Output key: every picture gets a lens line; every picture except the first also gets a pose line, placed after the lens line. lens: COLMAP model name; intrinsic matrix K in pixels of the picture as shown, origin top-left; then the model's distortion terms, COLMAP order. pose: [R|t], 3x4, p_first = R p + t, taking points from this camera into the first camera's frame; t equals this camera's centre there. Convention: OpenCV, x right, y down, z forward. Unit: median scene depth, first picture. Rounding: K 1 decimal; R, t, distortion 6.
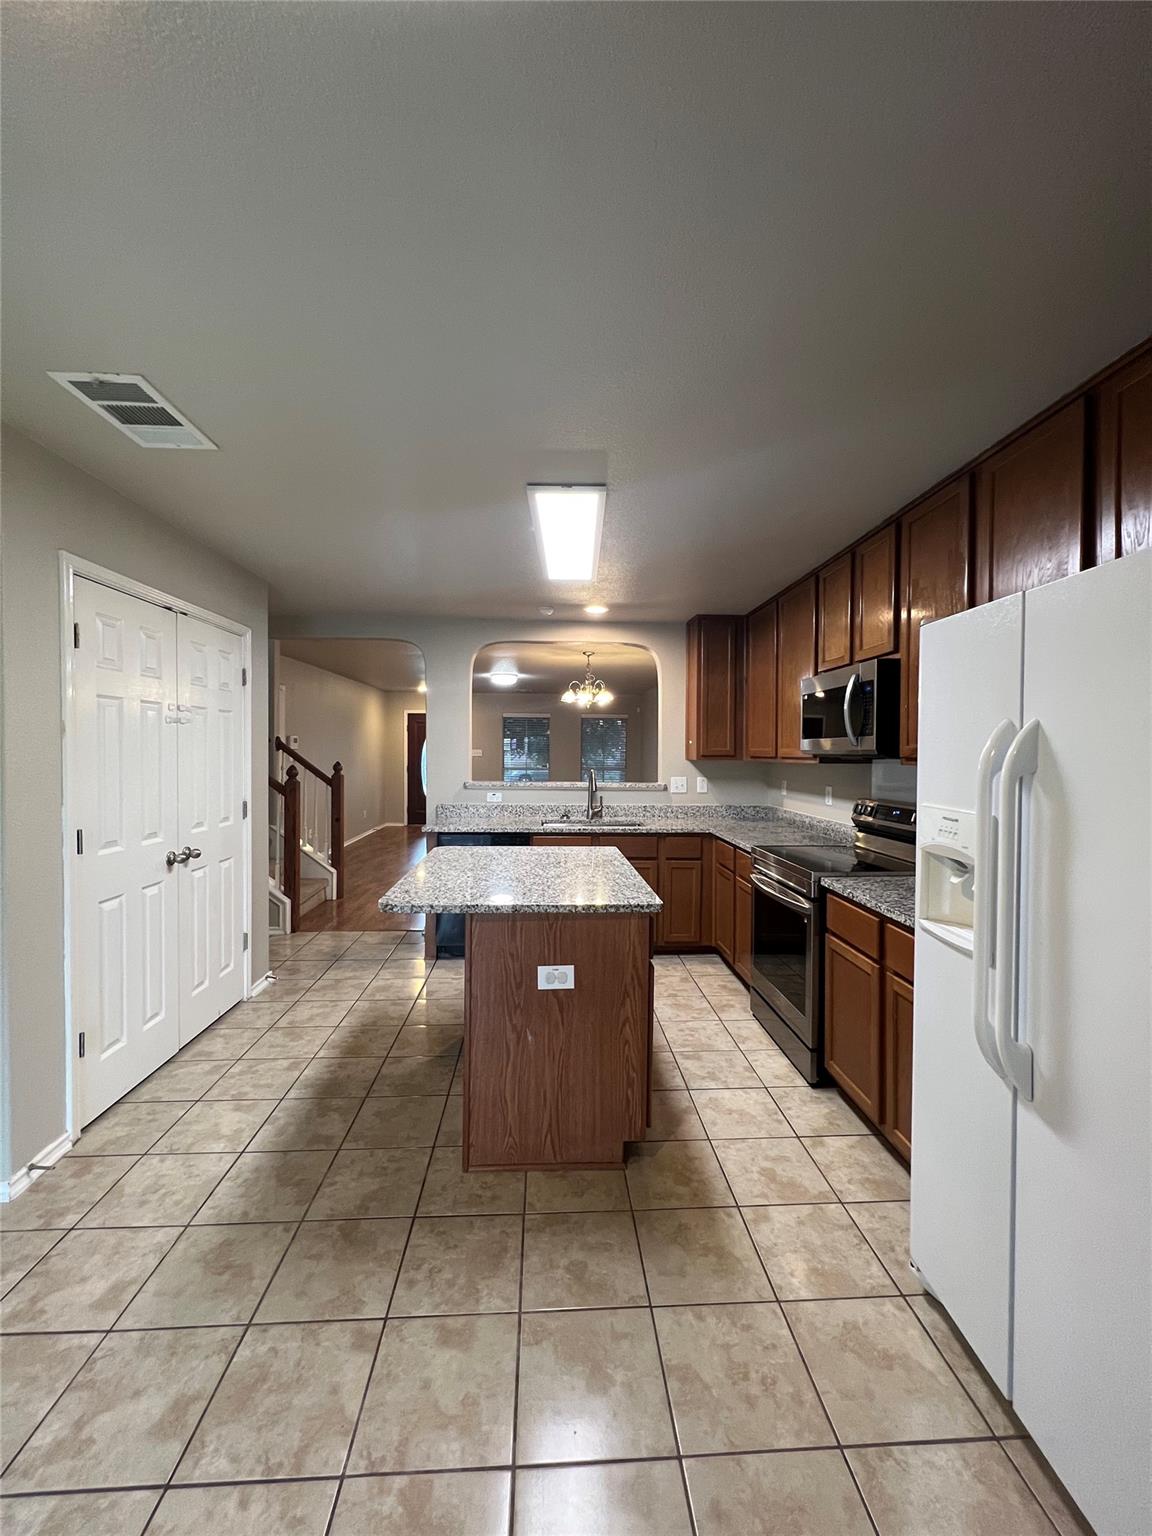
lens RADIAL K [[613.2, 0, 577.5], [0, 613.2, 761.7], [0, 0, 1]] dist [-0.000503, 0.000180]
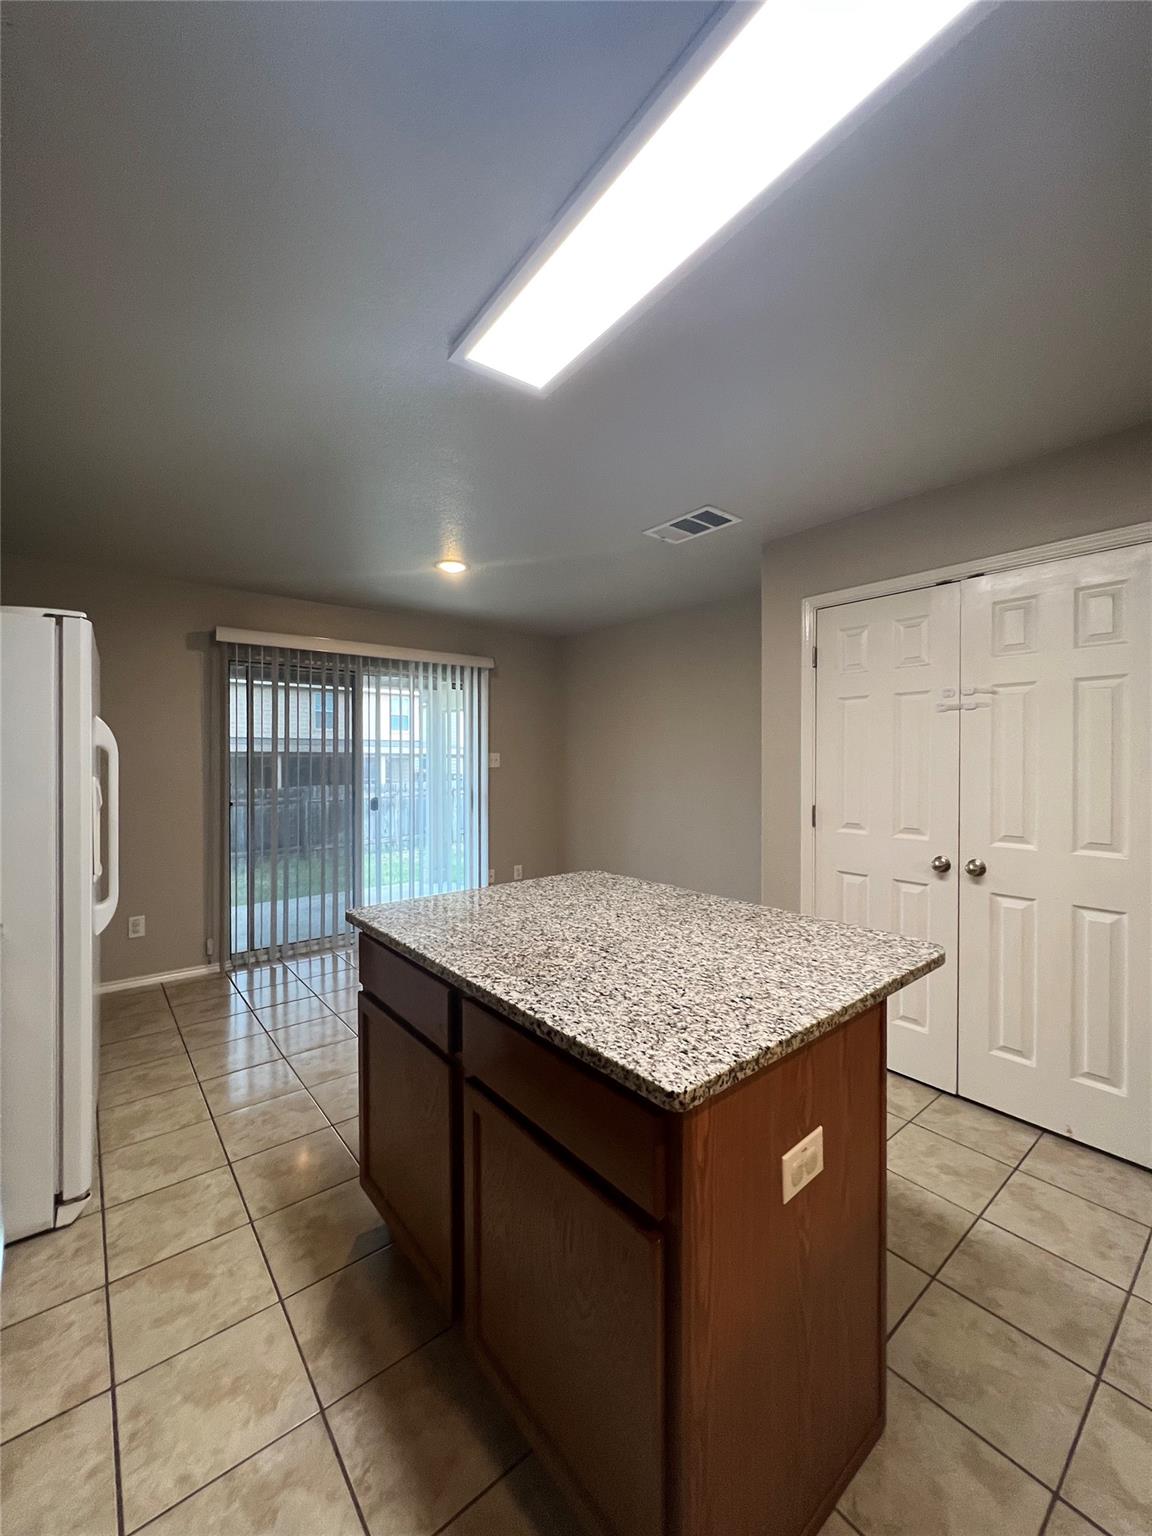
lens RADIAL K [[613.2, 0, 577.5], [0, 613.2, 761.7], [0, 0, 1]] dist [-0.000503, 0.000180]
pose [[-0.807468, -0.004325, -0.589895, 0.338579], [-0.015466, 0.999785, 0.013839, 0.006670], [0.589708, 0.020298, -0.807361, 1.660536]]
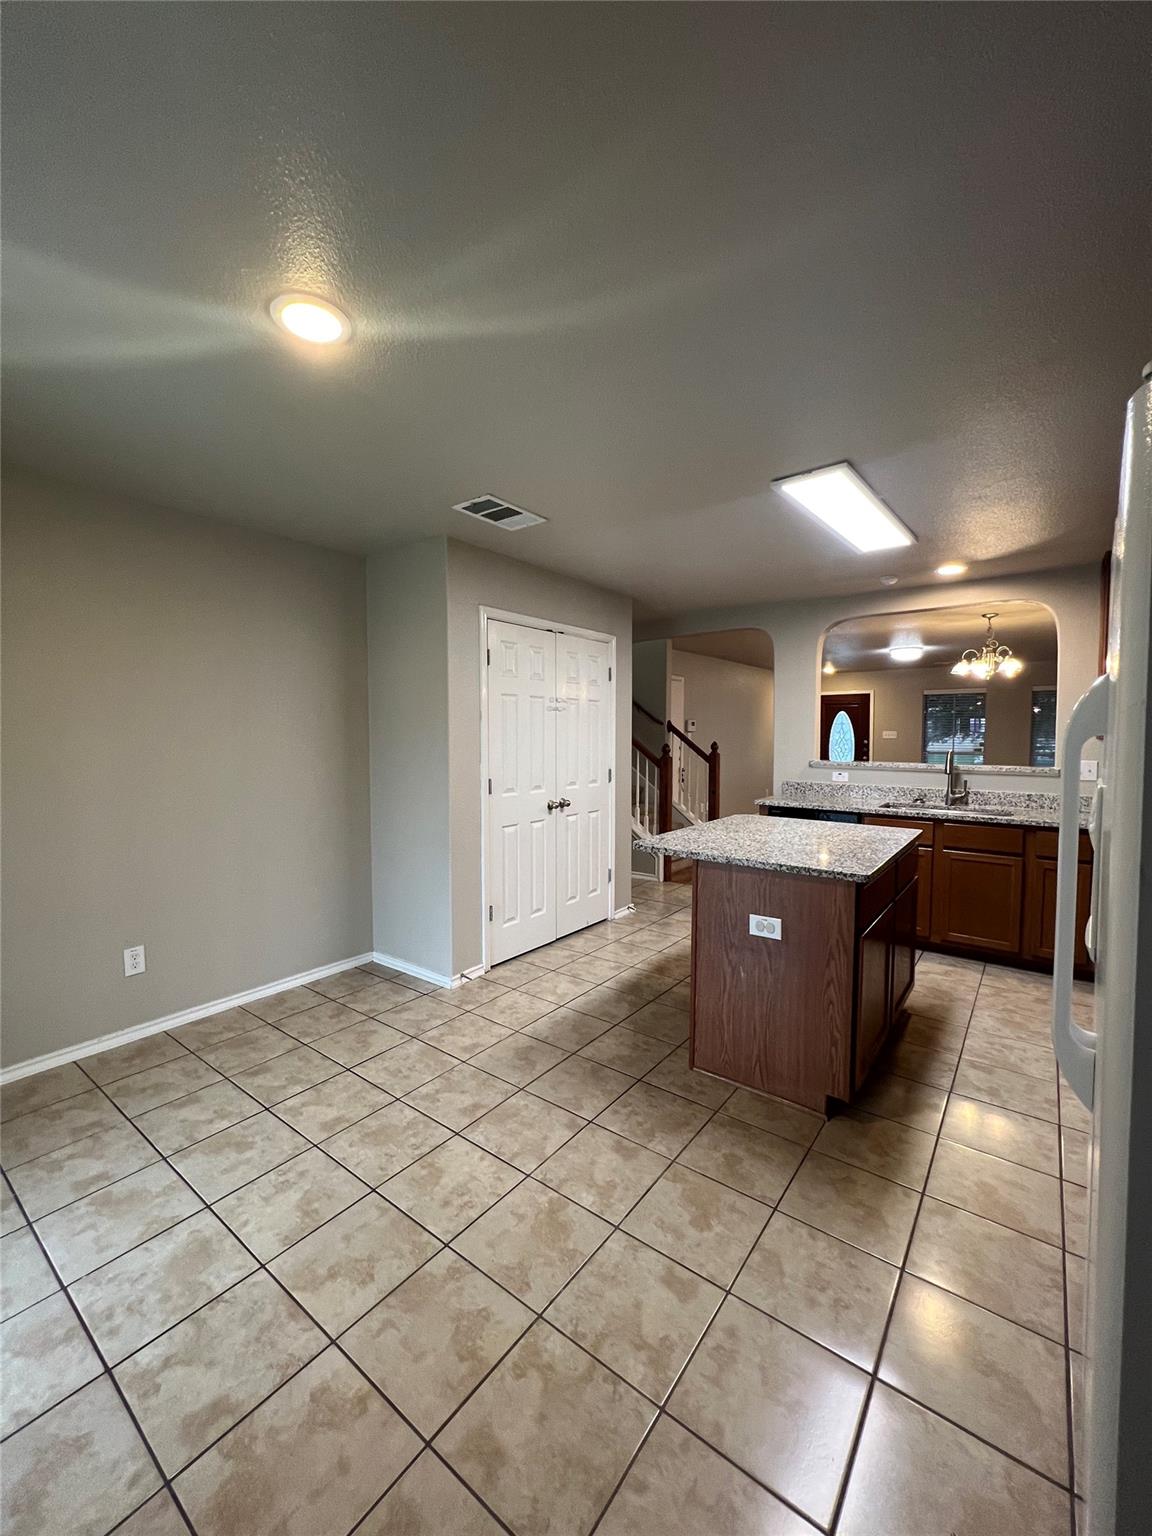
lens RADIAL K [[613.2, 0, 577.5], [0, 613.2, 761.7], [0, 0, 1]] dist [-0.000503, 0.000180]
pose [[0.760541, 0.023275, -0.648872, 0.375331], [-0.007060, 0.999595, 0.027580, 0.019207], [0.649251, -0.016395, 0.760397, -0.061747]]
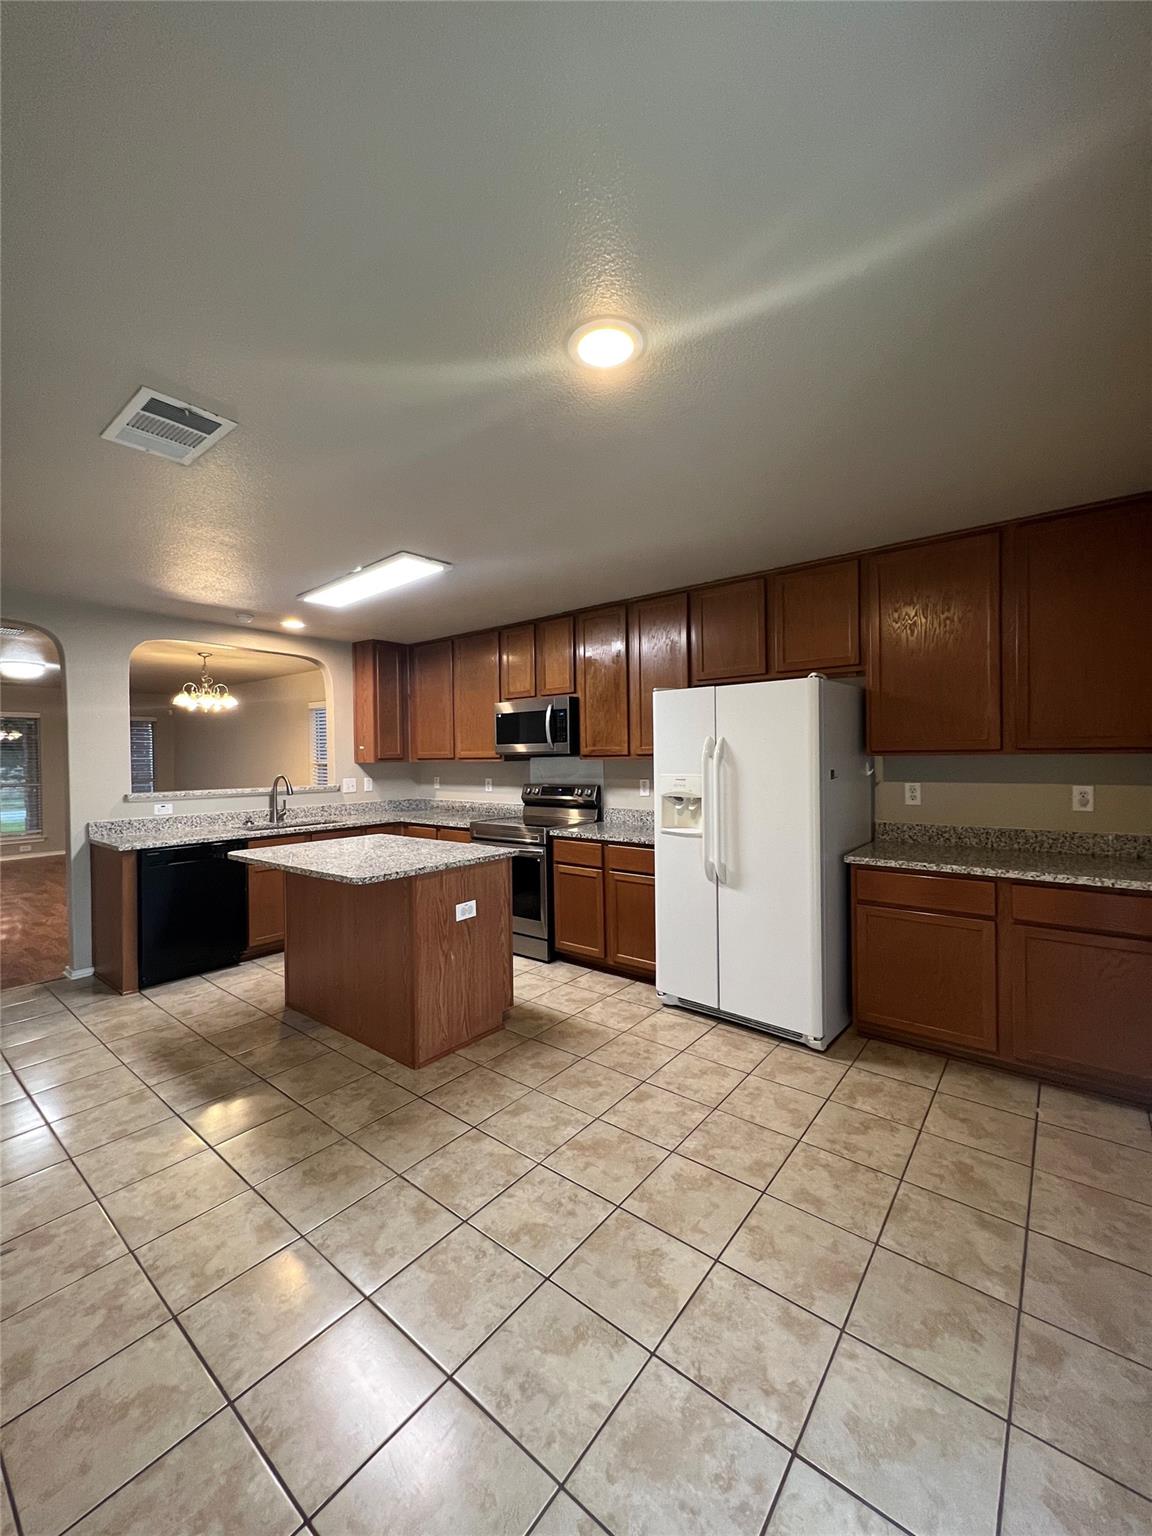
lens RADIAL K [[613.2, 0, 577.5], [0, 613.2, 761.7], [0, 0, 1]] dist [-0.000503, 0.000180]
pose [[0.669064, -0.023837, 0.742823, -0.815666], [0.030357, 0.999528, 0.004733, 0.003175], [-0.742585, 0.019383, 0.669471, -0.146352]]
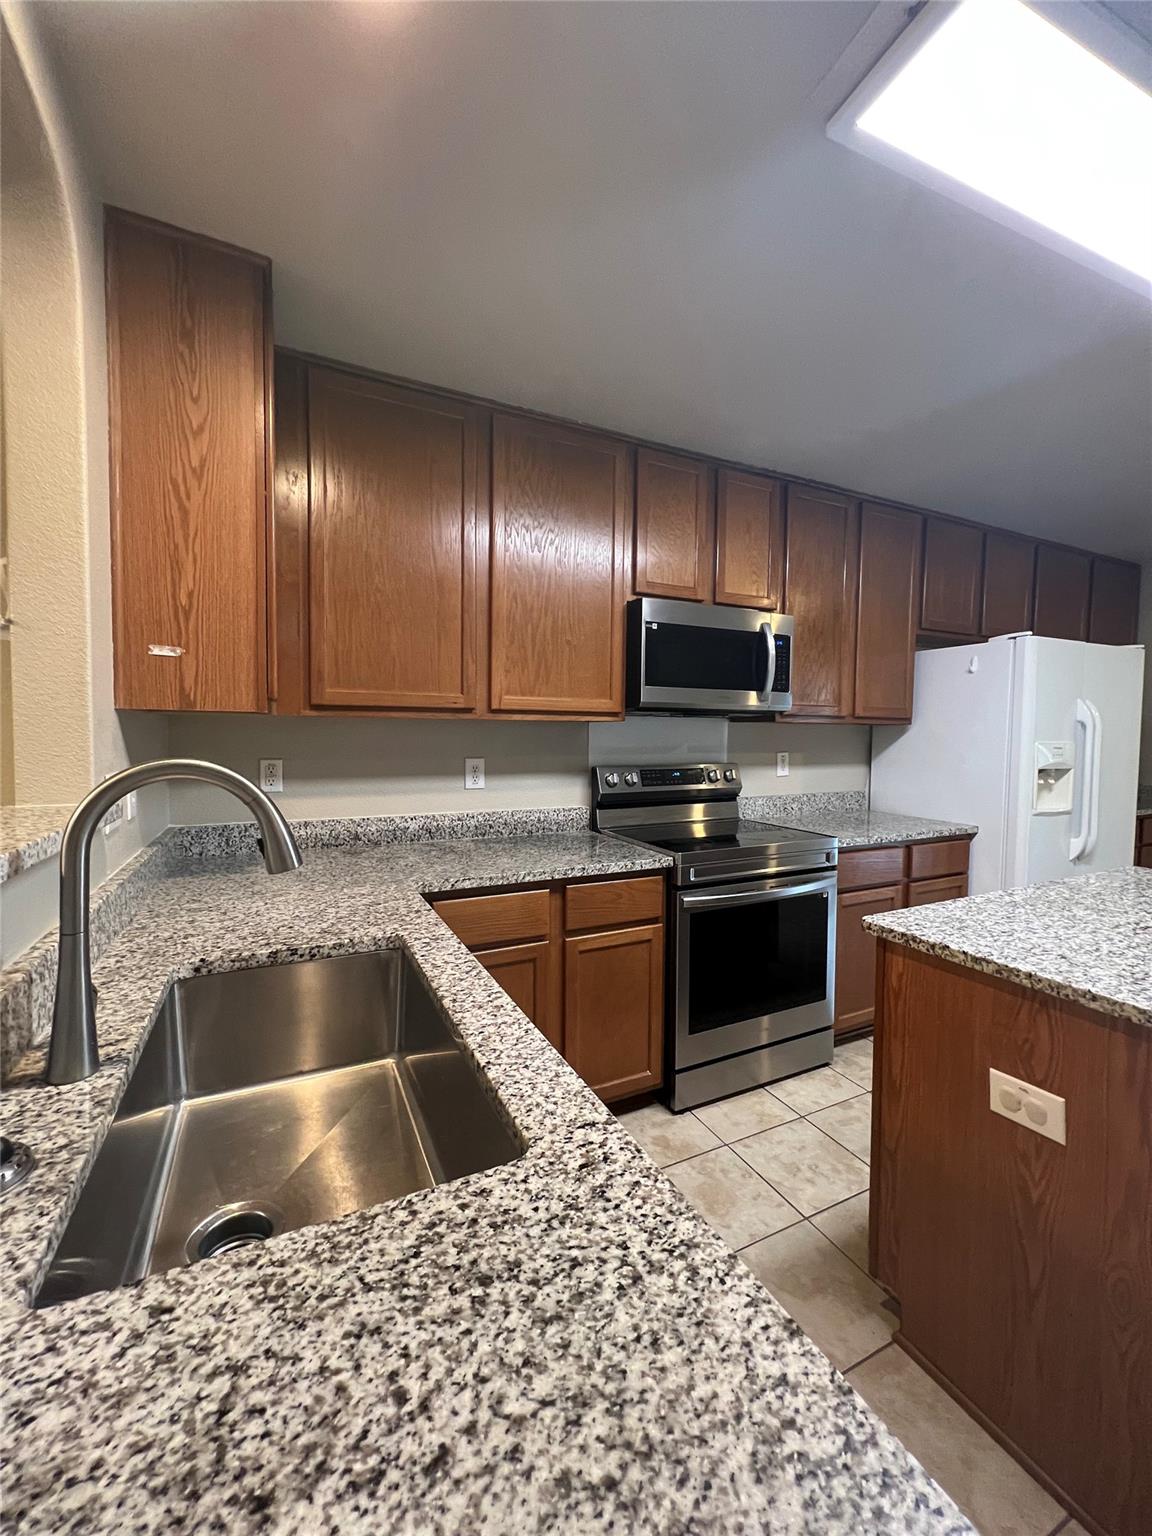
lens RADIAL K [[613.2, 0, 577.5], [0, 613.2, 761.7], [0, 0, 1]] dist [-0.000503, 0.000180]
pose [[-0.385911, -0.054140, 0.920946, -0.344920], [0.004161, 0.998164, 0.060423, 0.009497], [-0.922527, 0.027150, -0.384977, 1.895893]]
